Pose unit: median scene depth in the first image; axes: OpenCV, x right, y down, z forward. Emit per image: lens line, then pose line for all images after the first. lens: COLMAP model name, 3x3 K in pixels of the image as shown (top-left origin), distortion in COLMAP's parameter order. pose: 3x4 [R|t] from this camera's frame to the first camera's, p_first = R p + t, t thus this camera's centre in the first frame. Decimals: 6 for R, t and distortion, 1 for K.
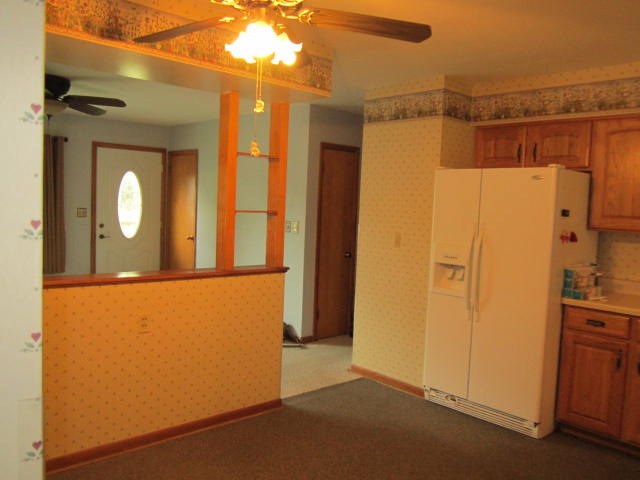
lens RADIAL K [[530.6, 0, 320.0], [0, 530.6, 240.0], [0, 0, 1]] dist [-0.066200, -0.000217]
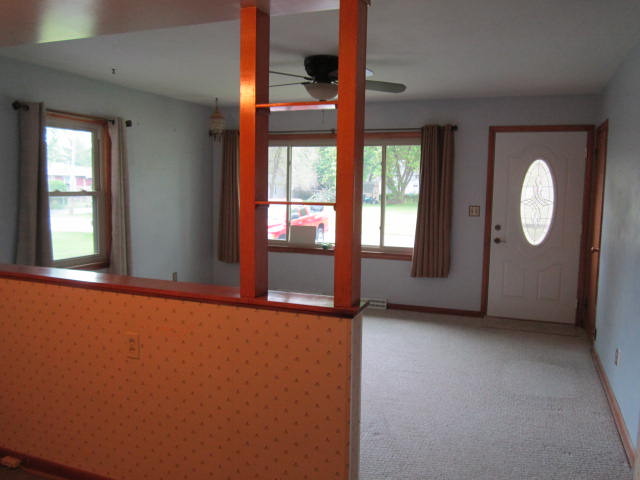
lens RADIAL K [[530.6, 0, 320.0], [0, 530.6, 240.0], [0, 0, 1]] dist [-0.066200, -0.000217]
pose [[0.432844, 0.055074, -0.899785, 0.209507], [-0.057892, 0.997770, 0.033222, -0.018804], [0.899608, 0.037711, 0.435067, 0.386188]]
